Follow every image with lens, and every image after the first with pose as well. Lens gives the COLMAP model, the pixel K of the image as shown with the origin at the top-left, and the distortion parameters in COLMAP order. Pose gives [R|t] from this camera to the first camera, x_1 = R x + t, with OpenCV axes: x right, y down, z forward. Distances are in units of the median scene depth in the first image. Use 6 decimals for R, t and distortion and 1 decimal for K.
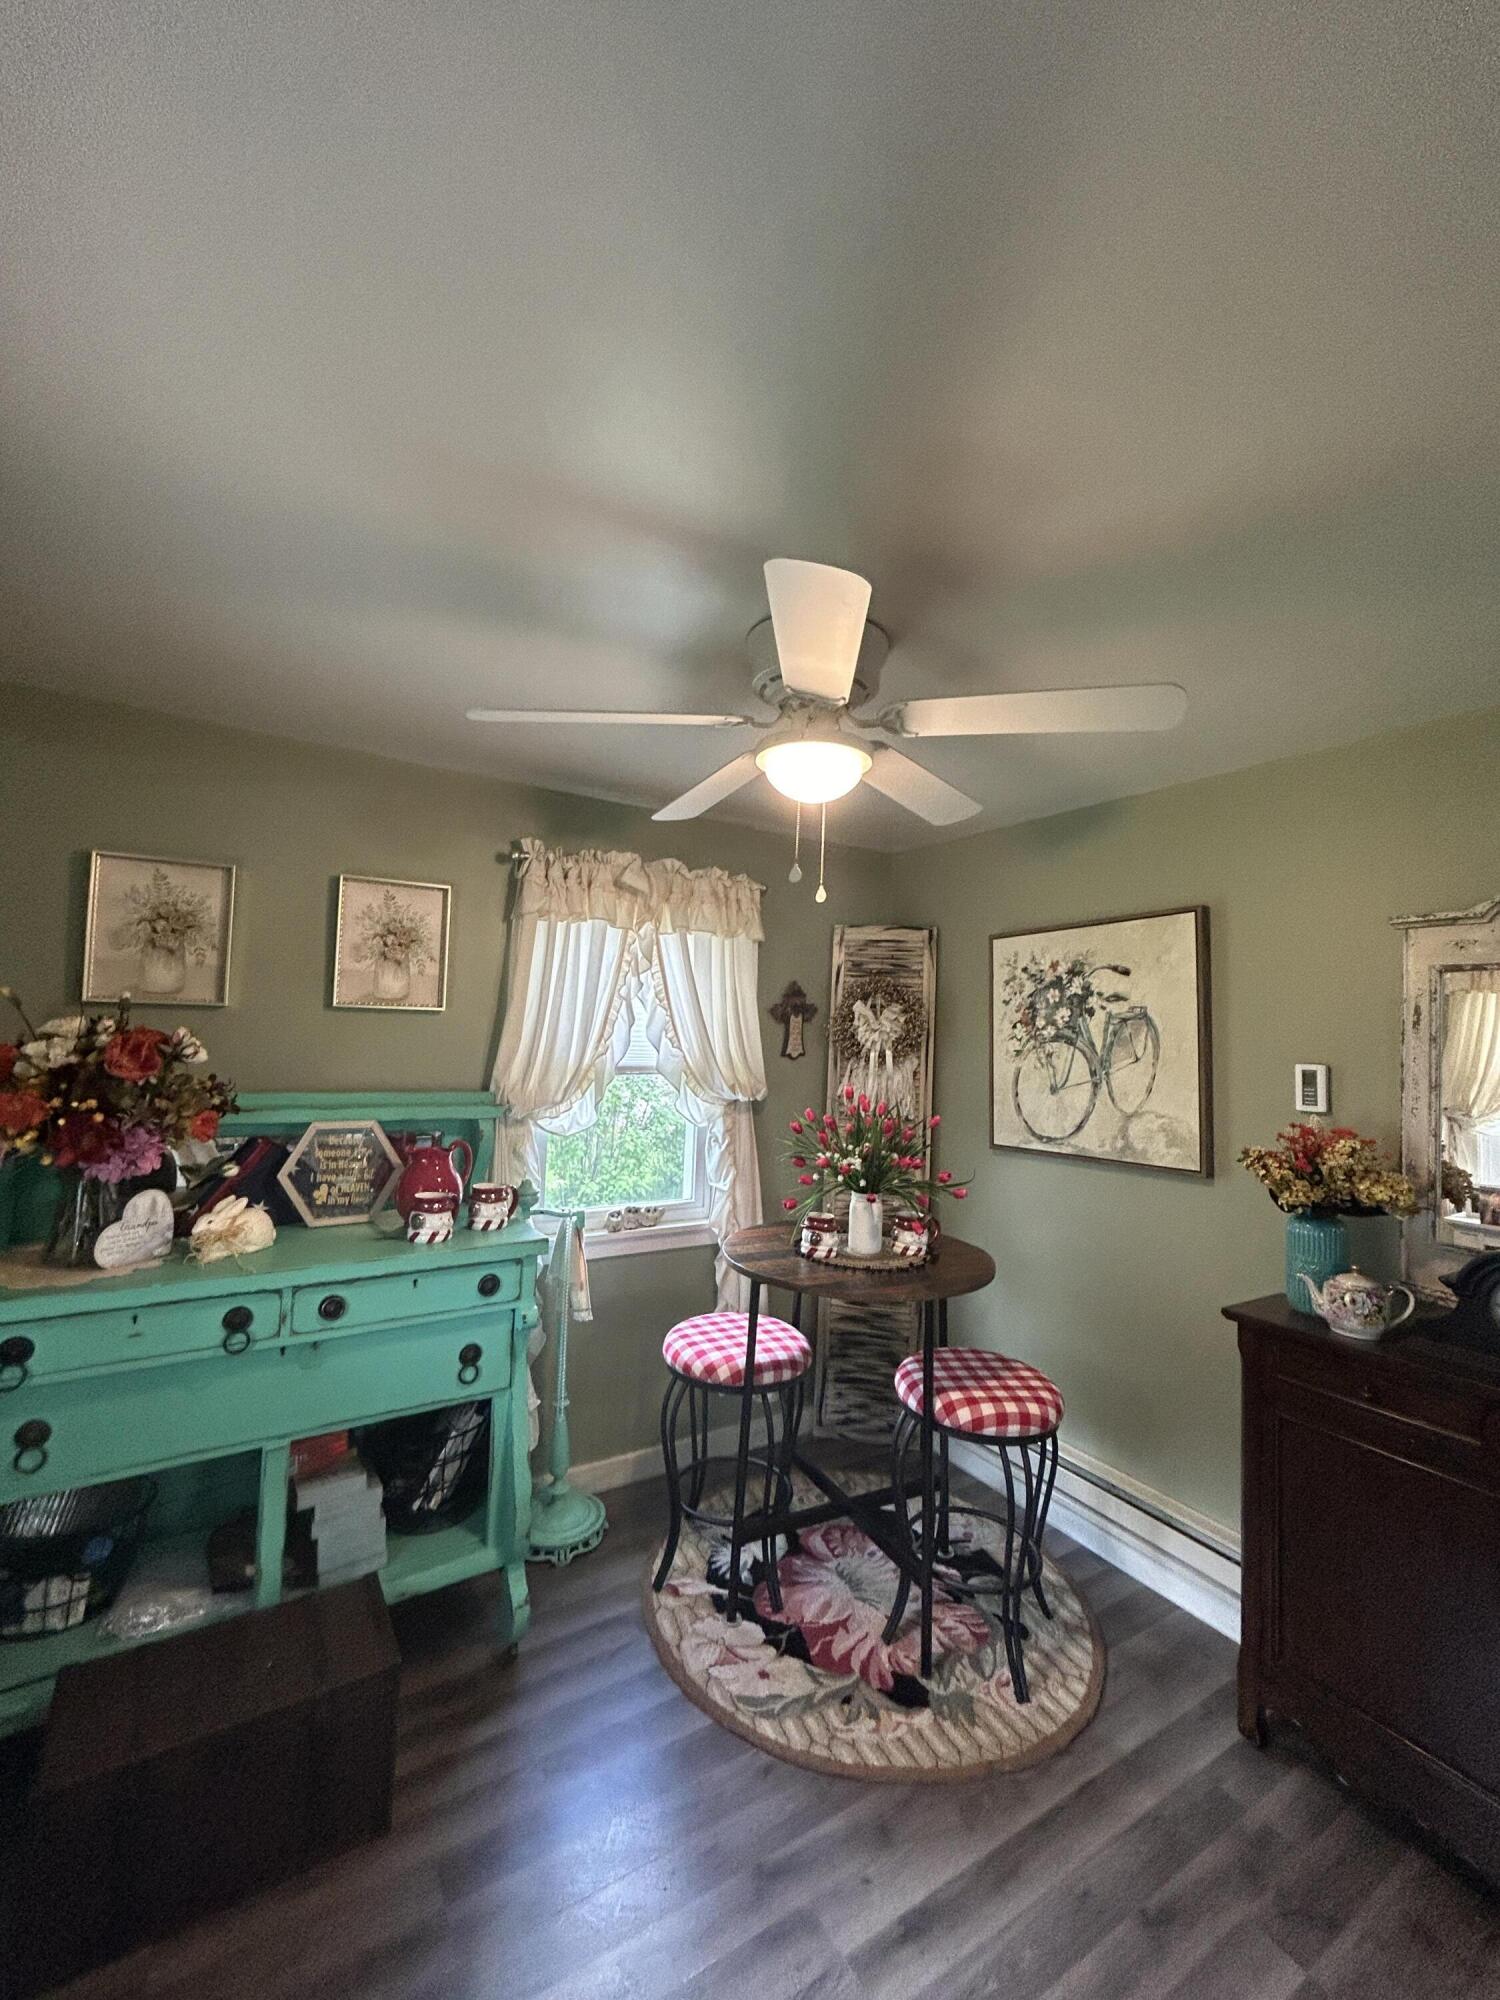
lens RADIAL K [[813.7, 0, 752.6], [0, 813.7, 994.0], [0, 0, 1]] dist [-0.003092, 0.003015]
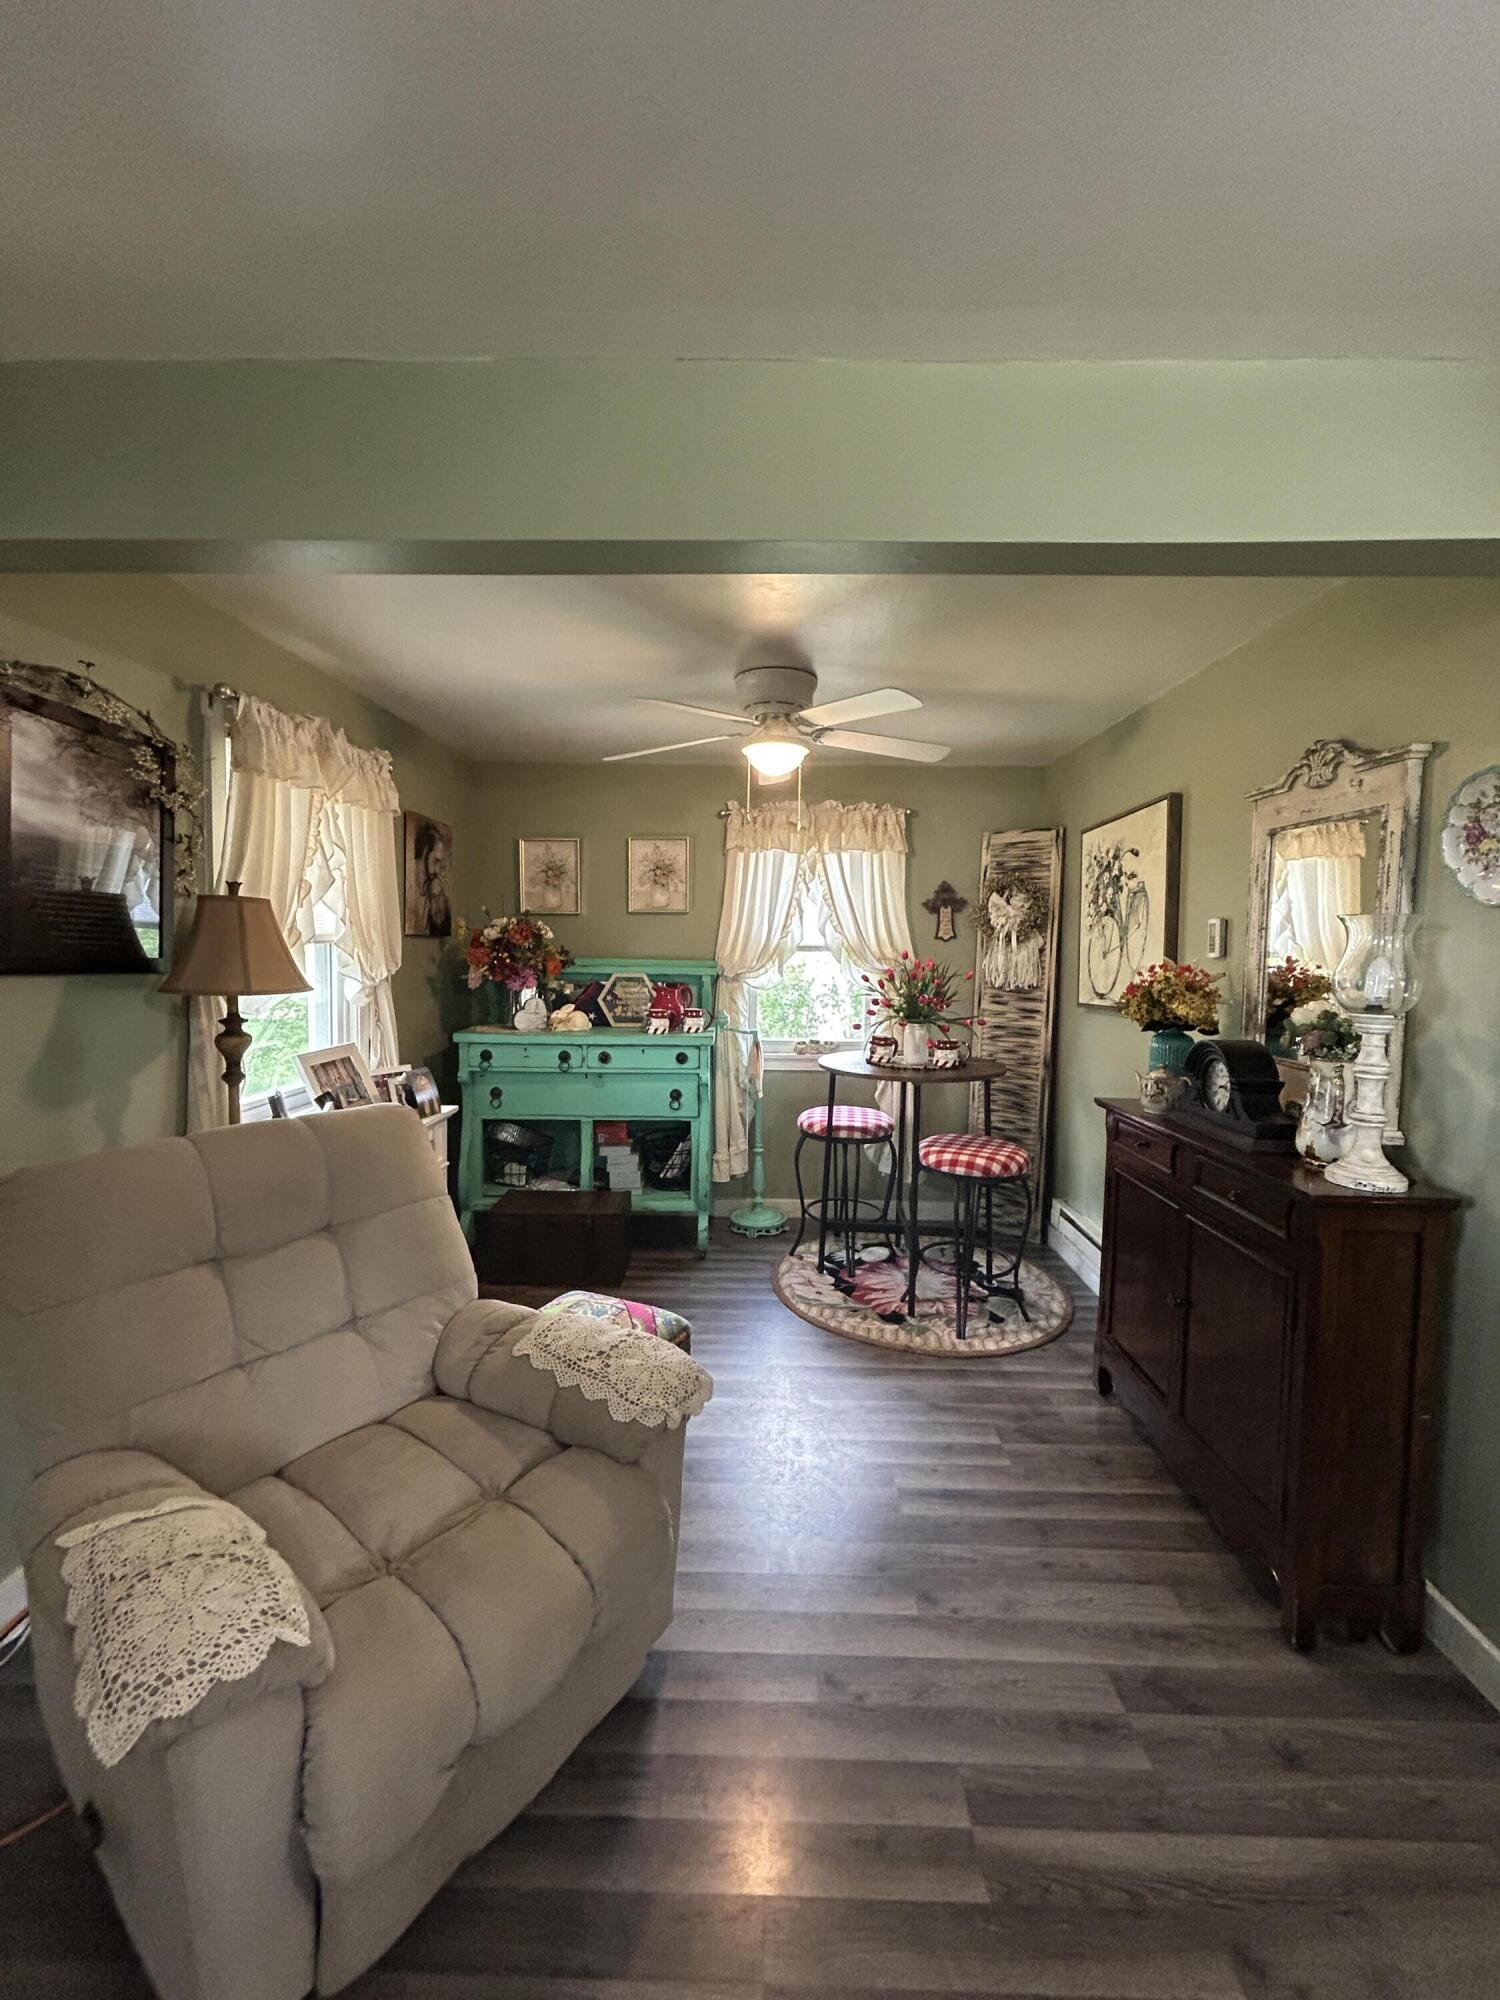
lens RADIAL K [[813.7, 0, 752.6], [0, 813.7, 994.0], [0, 0, 1]] dist [-0.003092, 0.003015]
pose [[0.837852, 0.007342, -0.545848, 0.736087], [0.043560, 0.995822, 0.080256, 0.067720], [0.544157, -0.091020, 0.834032, -0.388042]]
